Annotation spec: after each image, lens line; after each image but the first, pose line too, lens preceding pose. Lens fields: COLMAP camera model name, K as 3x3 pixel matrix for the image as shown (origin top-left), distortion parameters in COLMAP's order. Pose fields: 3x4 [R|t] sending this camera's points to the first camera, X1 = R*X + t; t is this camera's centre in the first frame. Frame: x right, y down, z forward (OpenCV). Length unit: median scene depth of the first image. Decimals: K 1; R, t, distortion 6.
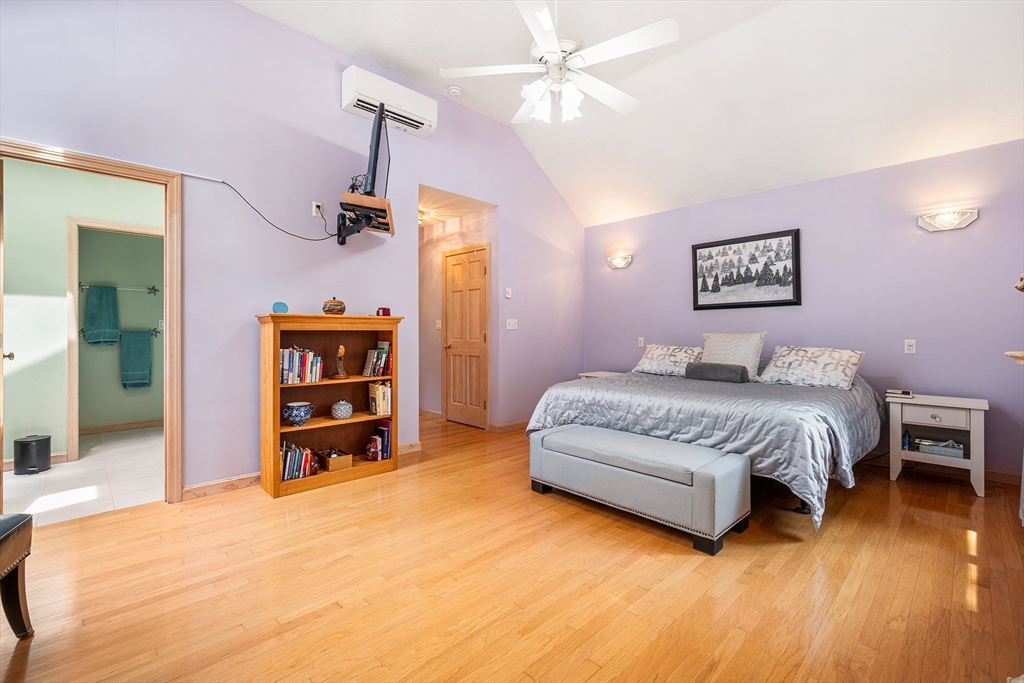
lens RADIAL K [[440.6, 0, 506.8], [0, 440.6, 333.1], [0, 0, 1]] dist [-0.001656, 0.001466]
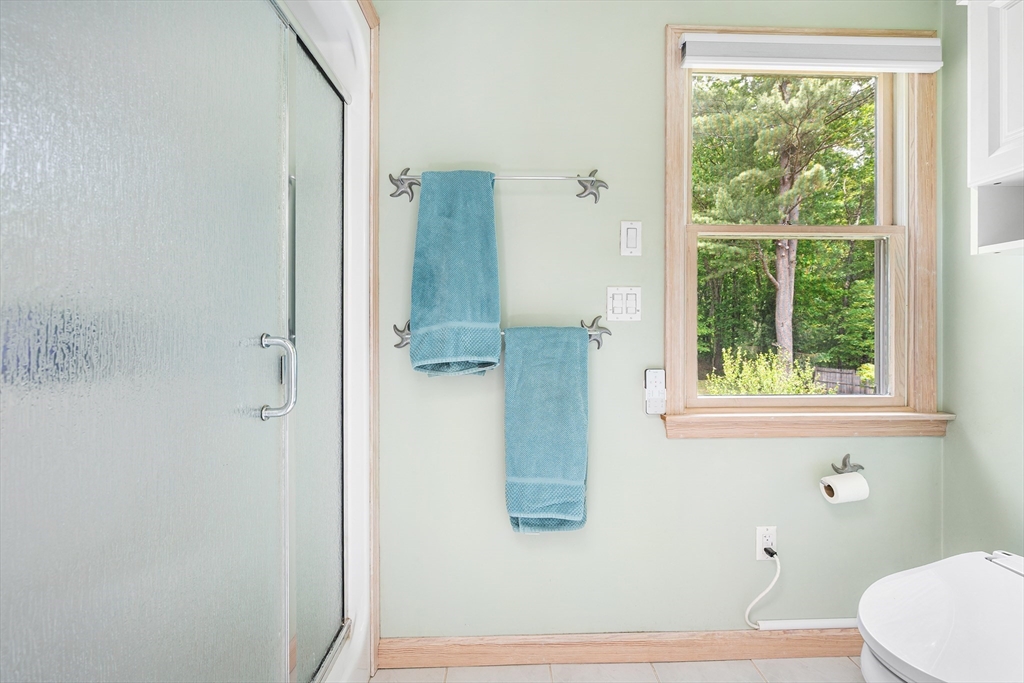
lens RADIAL K [[440.6, 0, 513.3], [0, 440.6, 336.9], [0, 0, 1]] dist [-0.001656, 0.001466]
pose [[0.729608, 0.009438, -0.683800, -0.685383], [0.000117, 0.999903, 0.013926, -0.001899], [0.683865, -0.010241, 0.729536, 0.805314]]
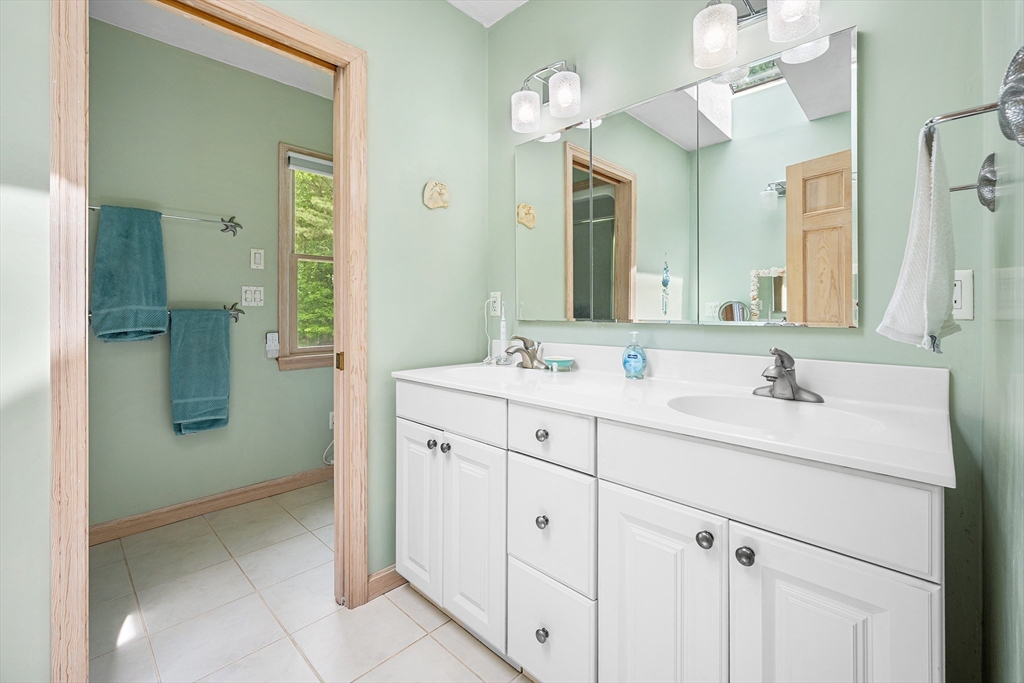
lens RADIAL K [[440.6, 0, 509.0], [0, 440.6, 310.5], [0, 0, 1]] dist [-0.001656, 0.001466]
pose [[0.999756, 0.001984, 0.022007, -0.540620], [-0.001954, 0.999997, -0.001399, -0.002988], [-0.022010, 0.001356, 0.999757, 0.541929]]
